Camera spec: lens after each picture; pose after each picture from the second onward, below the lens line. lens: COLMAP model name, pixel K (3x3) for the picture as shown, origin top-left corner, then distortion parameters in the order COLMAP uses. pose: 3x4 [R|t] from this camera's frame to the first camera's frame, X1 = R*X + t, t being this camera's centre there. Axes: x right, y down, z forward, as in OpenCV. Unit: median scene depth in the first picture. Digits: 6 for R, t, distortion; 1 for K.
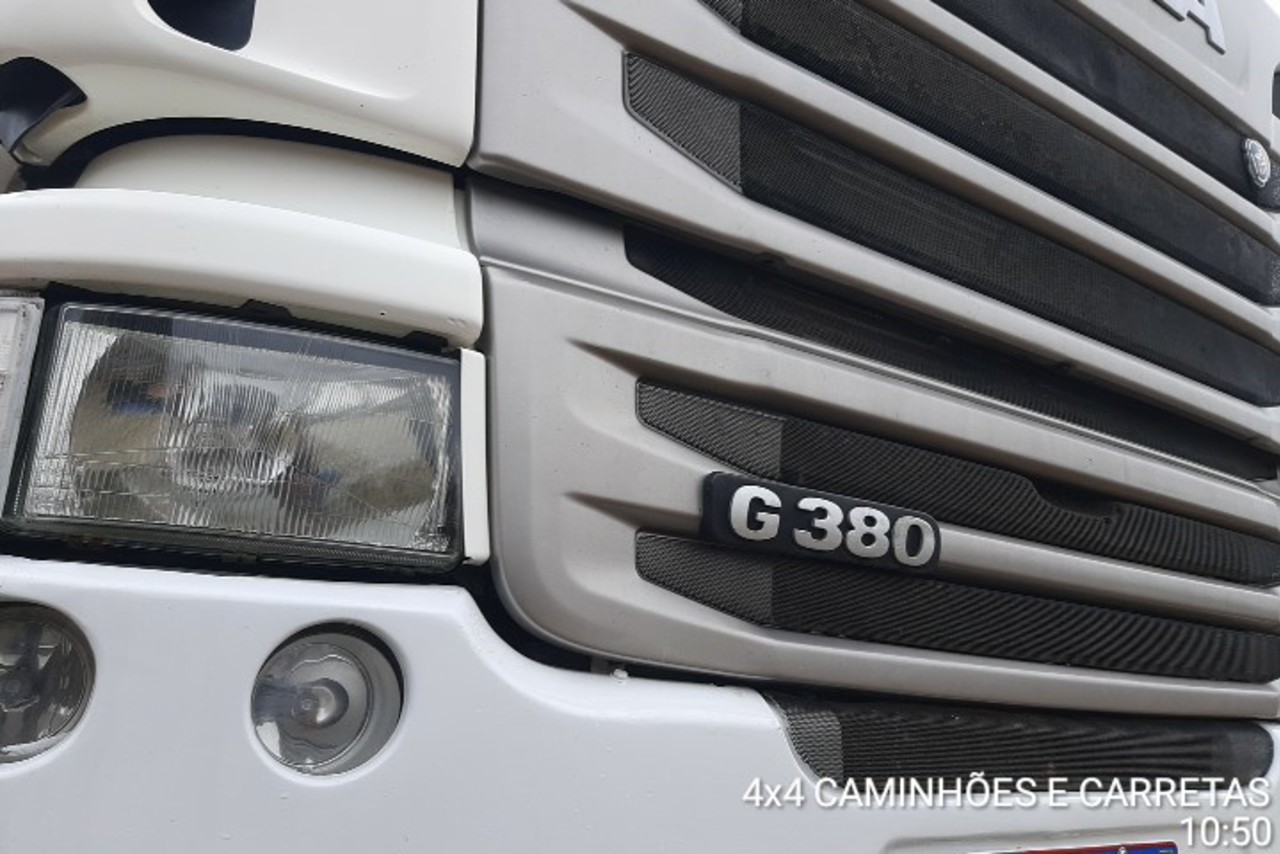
lens RADIAL K [[1004.0, 0, 640.0], [0, 1004.0, 427.0], [0, 0, 1]] dist [0.003615, -0.009445]
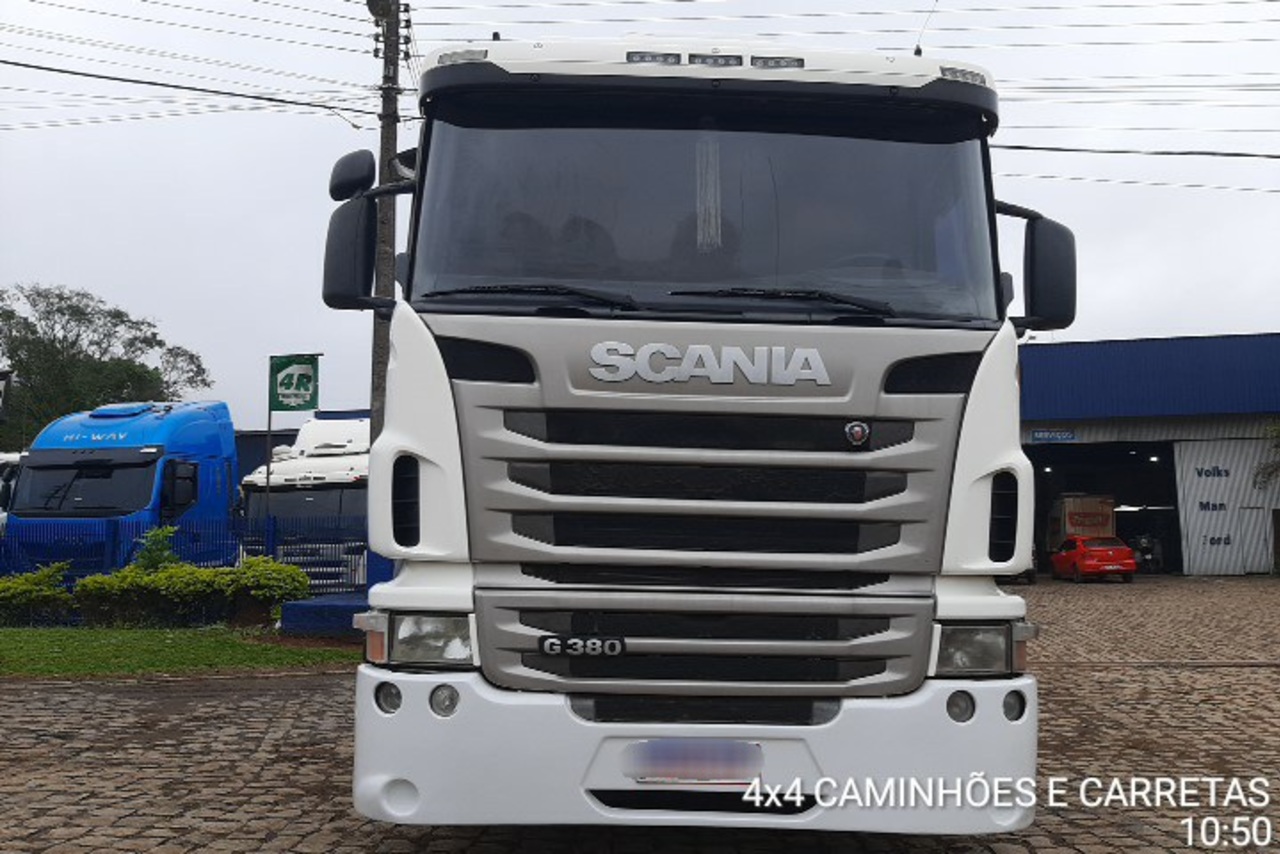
lens RADIAL K [[1004.0, 0, 640.0], [0, 1004.0, 427.0], [0, 0, 1]] dist [0.003615, -0.009445]
pose [[0.849243, -0.134511, -0.510581, 2.260091], [0.165771, 0.986035, 0.015957, -0.675767], [0.501305, -0.098192, 0.859681, -1.809684]]
